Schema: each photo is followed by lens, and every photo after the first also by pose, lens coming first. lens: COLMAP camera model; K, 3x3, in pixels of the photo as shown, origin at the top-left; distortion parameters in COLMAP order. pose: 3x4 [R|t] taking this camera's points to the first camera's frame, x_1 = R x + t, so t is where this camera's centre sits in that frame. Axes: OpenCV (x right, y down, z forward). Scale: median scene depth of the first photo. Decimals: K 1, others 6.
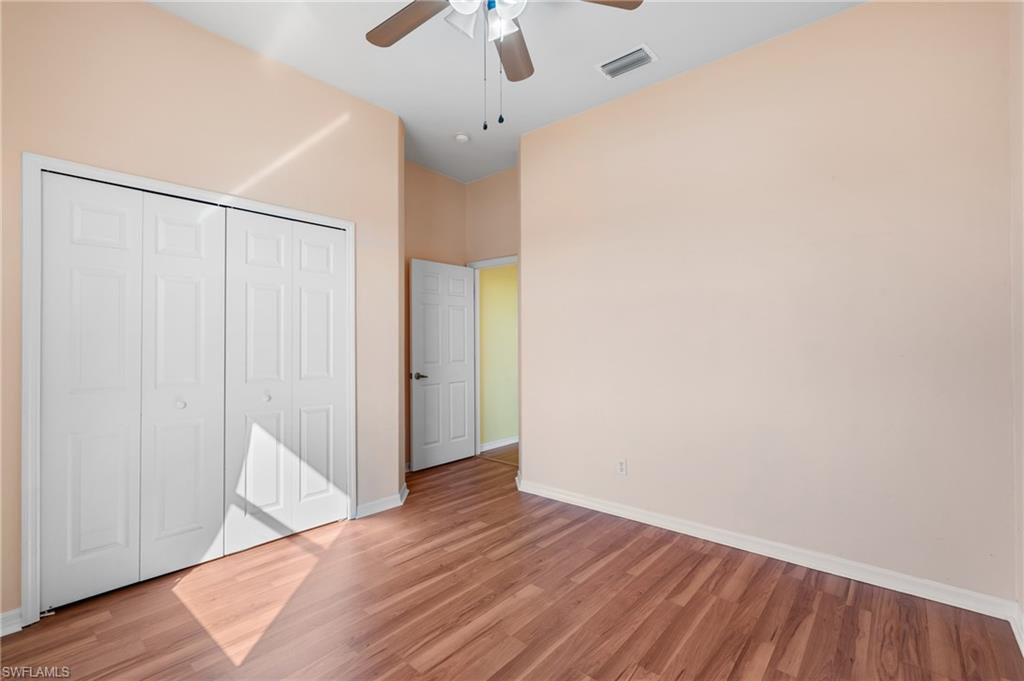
lens RADIAL K [[465.1, 0, 511.8], [0, 465.1, 340.0], [0, 0, 1]] dist [-0.001938, -0.000398]
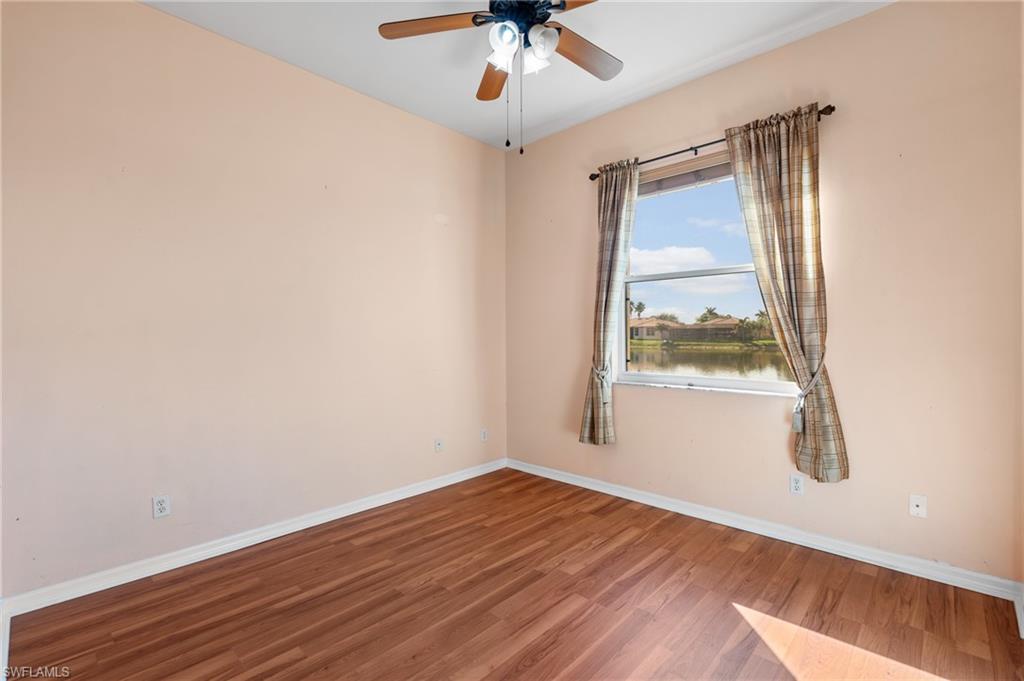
lens RADIAL K [[465.1, 0, 511.9], [0, 465.1, 338.3], [0, 0, 1]] dist [-0.001938, -0.000398]
pose [[-0.998666, 0.010345, 0.050579, -0.082216], [0.010034, 0.999929, -0.006417, 0.014043], [-0.050641, -0.005901, -0.998699, 2.040983]]
